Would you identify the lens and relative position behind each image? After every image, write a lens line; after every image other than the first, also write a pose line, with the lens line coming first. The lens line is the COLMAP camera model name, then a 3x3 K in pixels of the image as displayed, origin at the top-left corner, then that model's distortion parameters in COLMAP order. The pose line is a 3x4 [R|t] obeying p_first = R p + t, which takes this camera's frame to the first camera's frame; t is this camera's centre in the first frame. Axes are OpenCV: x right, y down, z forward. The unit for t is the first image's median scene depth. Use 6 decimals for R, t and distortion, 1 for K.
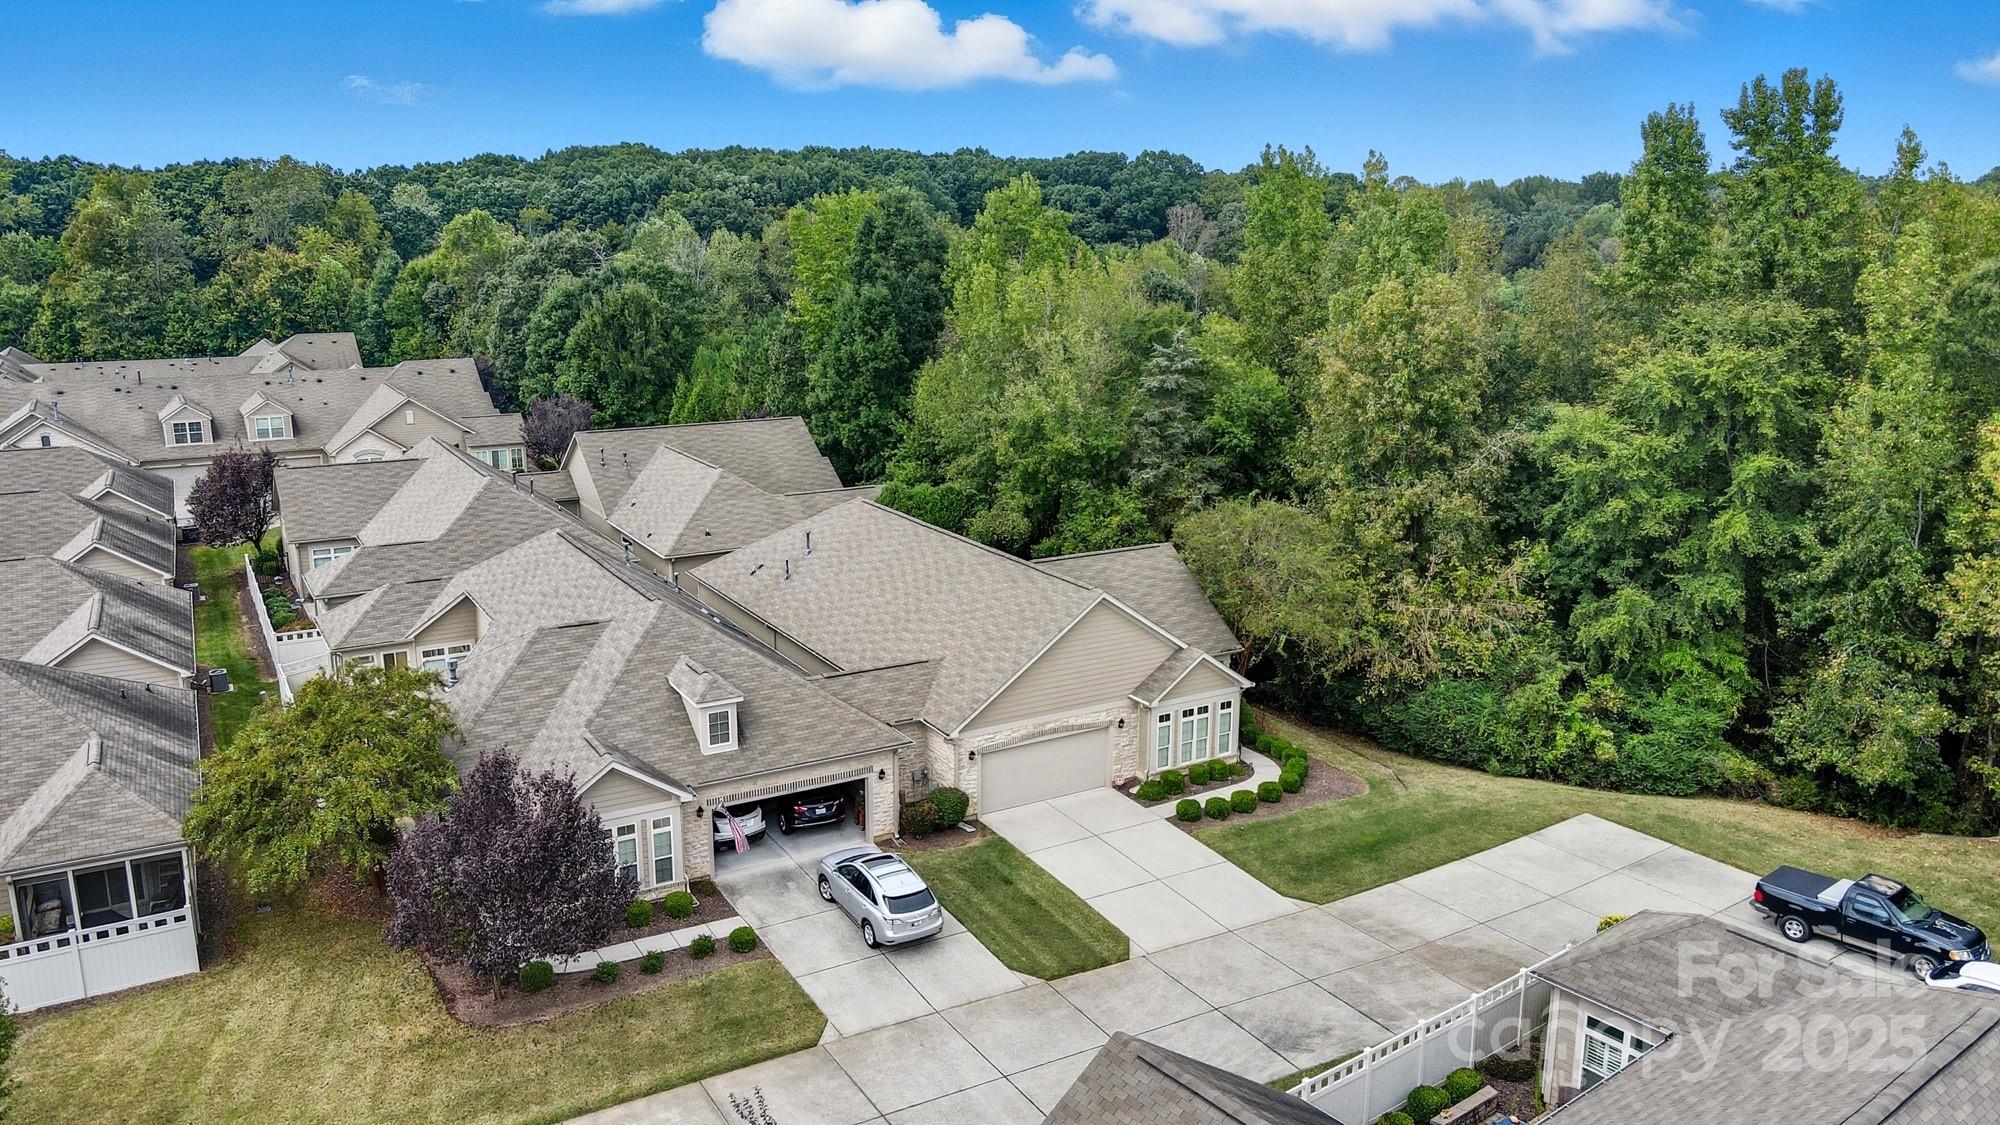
lens RADIAL K [[1411.4, 0, 1000.1], [0, 1411.4, 564.4], [0, 0, 1]] dist [-0.002378, 0.015240]
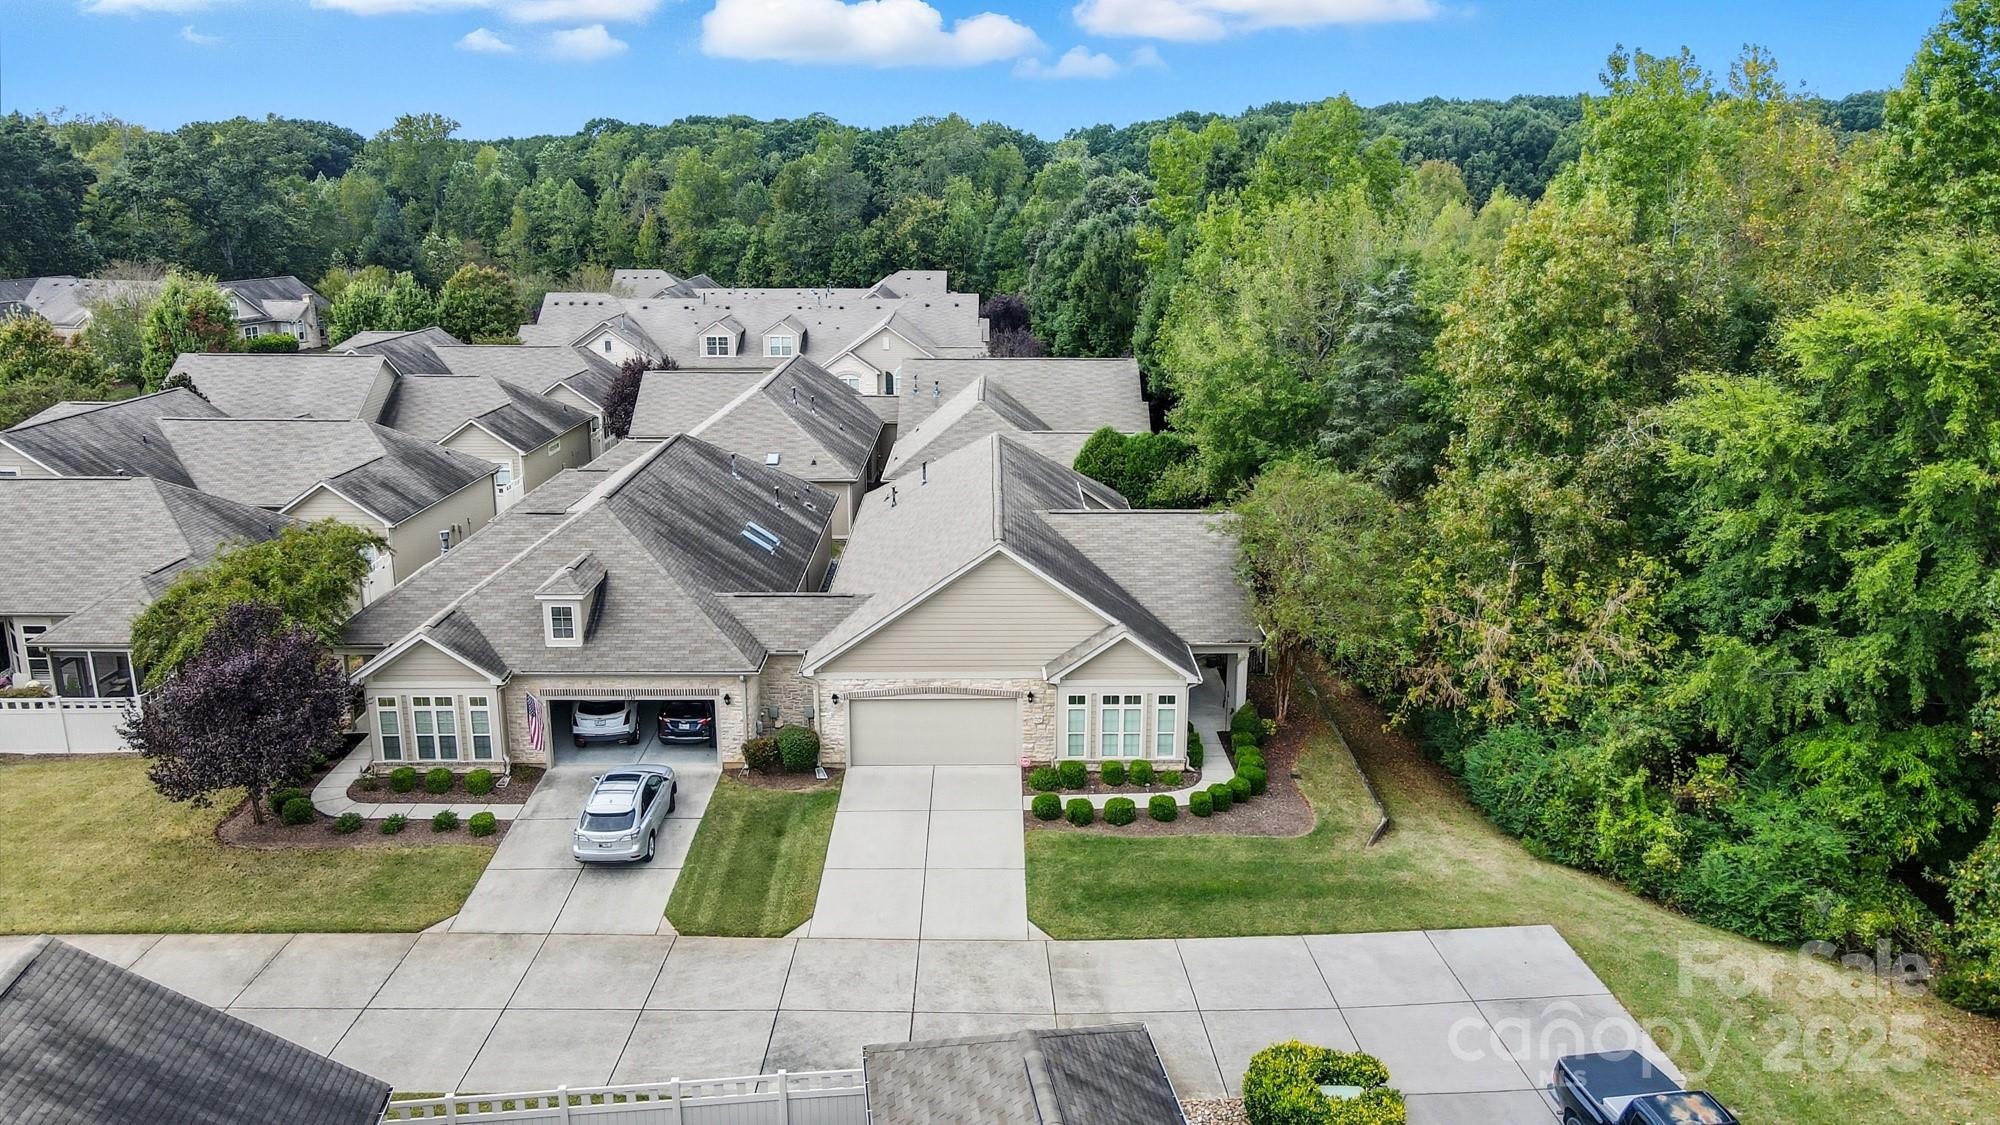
lens RADIAL K [[1411.4, 0, 1001.2], [0, 1411.4, 561.2], [0, 0, 1]] dist [-0.002378, 0.015240]
pose [[0.875556, 0.127146, -0.466085, 0.461703], [-0.115532, 0.991860, 0.053545, -0.016358], [0.469099, 0.006966, 0.883118, 0.209171]]
